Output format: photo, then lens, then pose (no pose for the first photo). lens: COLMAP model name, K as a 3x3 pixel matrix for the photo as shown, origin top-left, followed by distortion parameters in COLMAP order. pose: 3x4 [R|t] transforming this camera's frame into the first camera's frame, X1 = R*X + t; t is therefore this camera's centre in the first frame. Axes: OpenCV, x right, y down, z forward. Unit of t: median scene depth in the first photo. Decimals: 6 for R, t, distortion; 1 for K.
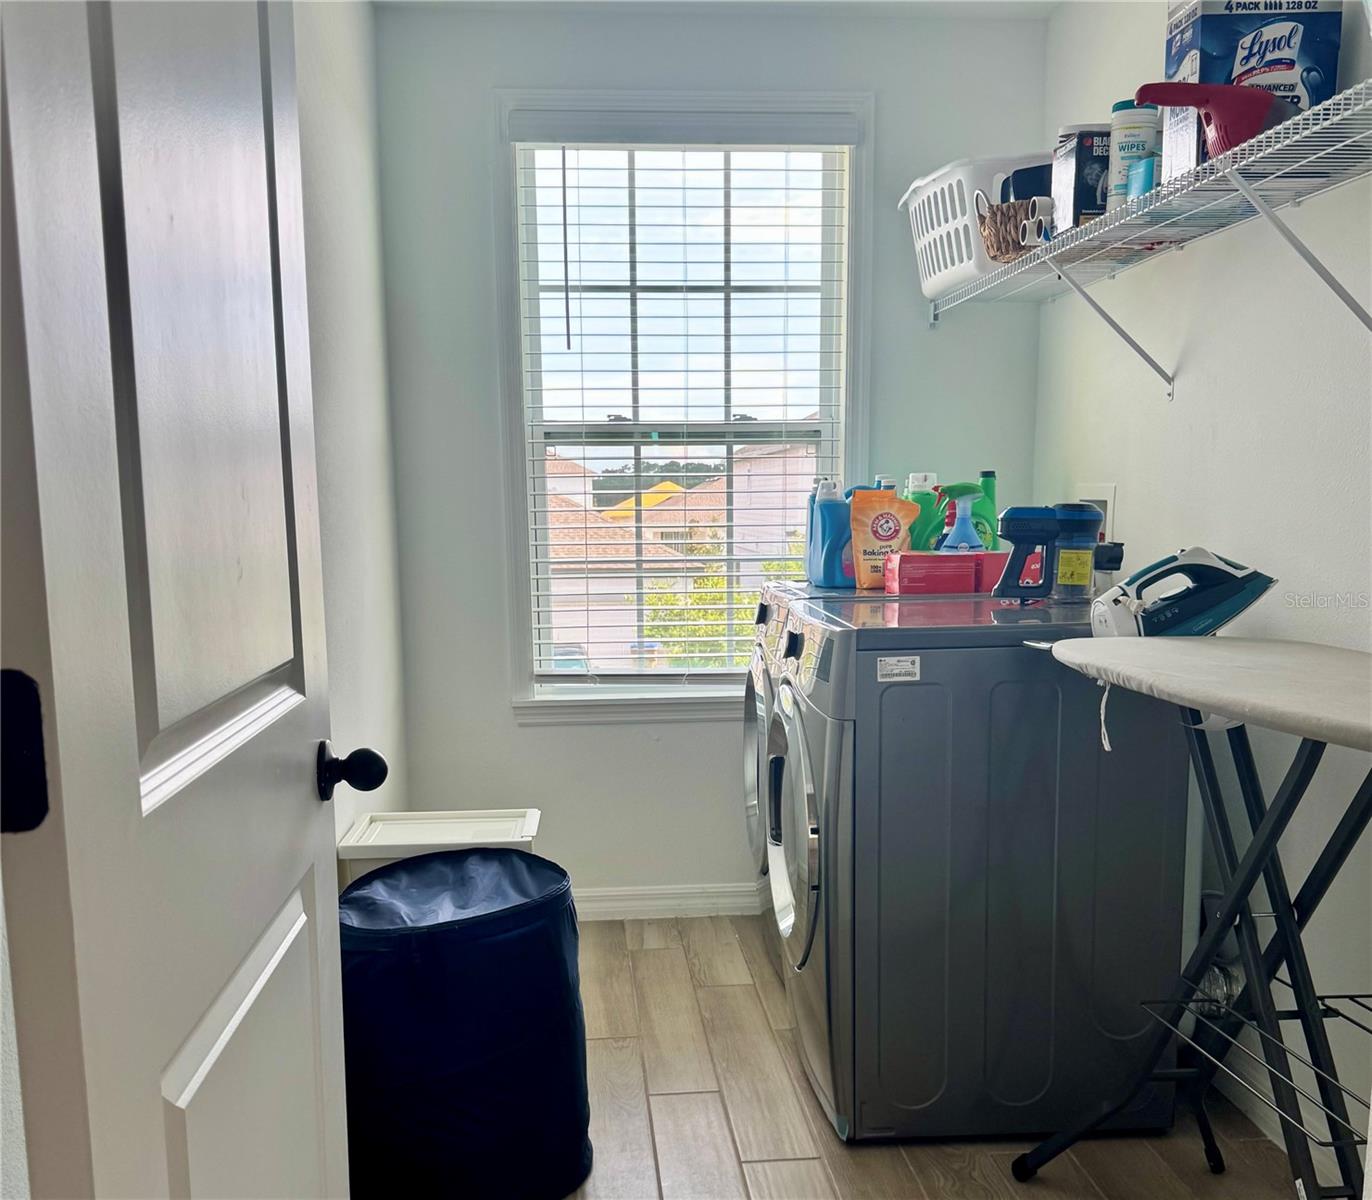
lens RADIAL K [[1288.0, 0, 686.0], [0, 1288.0, 600.0], [0, 0, 1]] dist [0.149651, -0.299994]
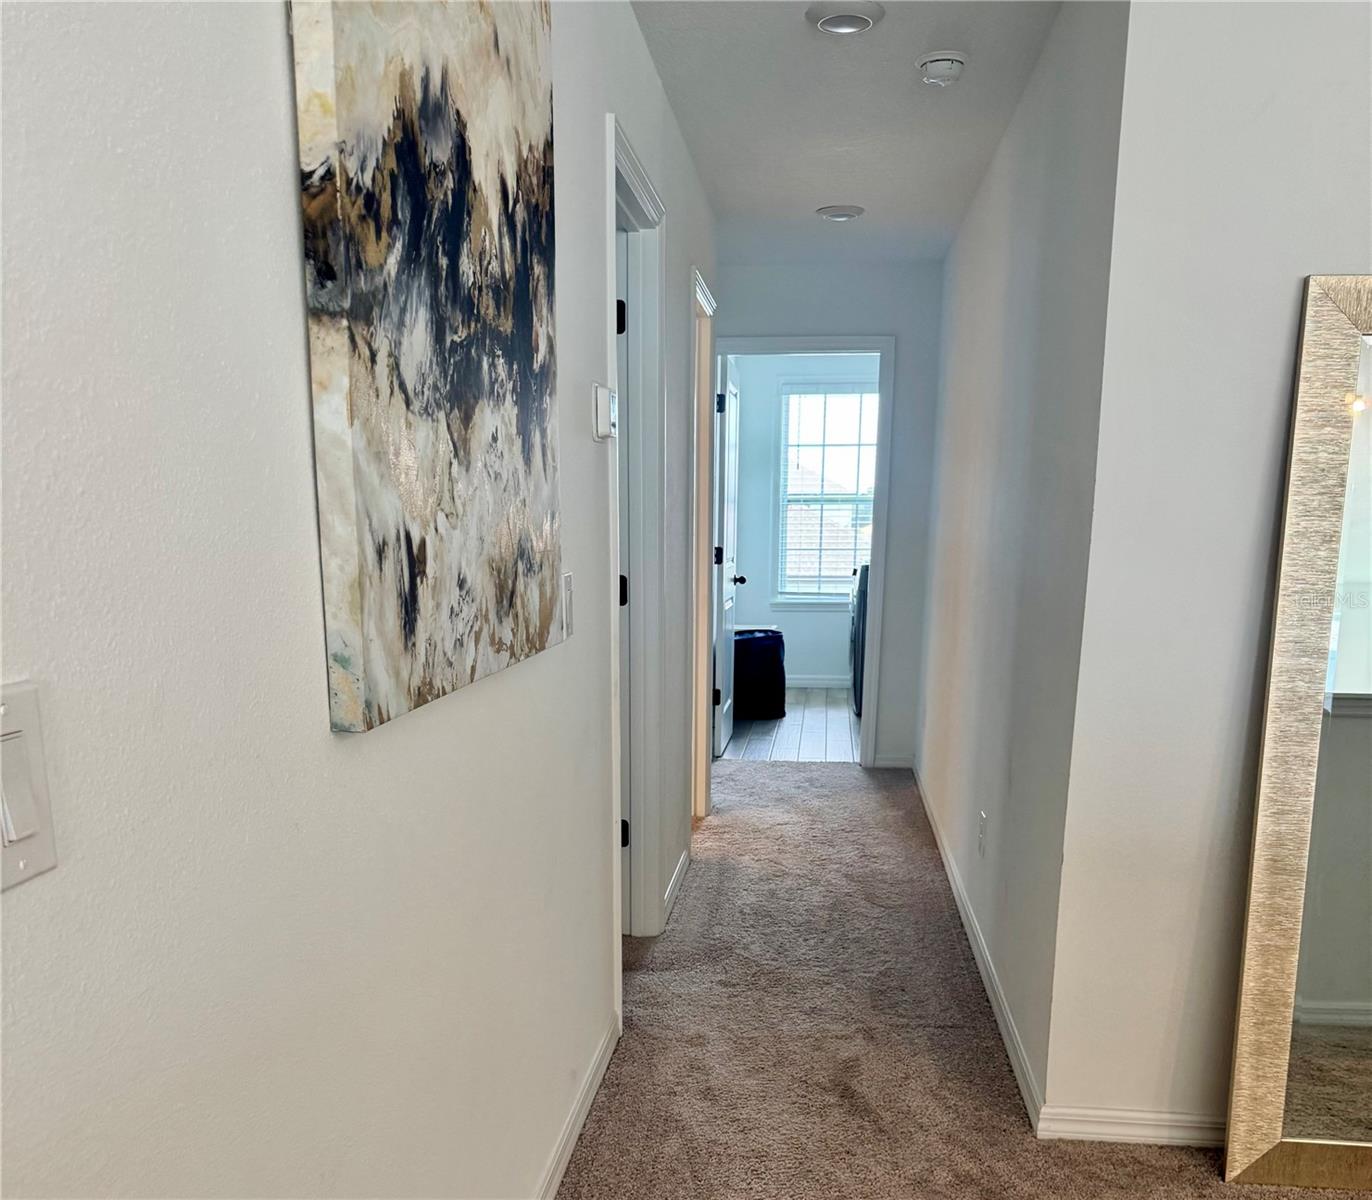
lens RADIAL K [[1288.0, 0, 686.0], [0, 1288.0, 600.0], [0, 0, 1]] dist [0.149651, -0.299994]
pose [[0.979421, 0.059300, -0.192919, 0.229596], [-0.059999, 0.998196, 0.002220, 0.094869], [0.192702, 0.009401, 0.981212, -1.784101]]
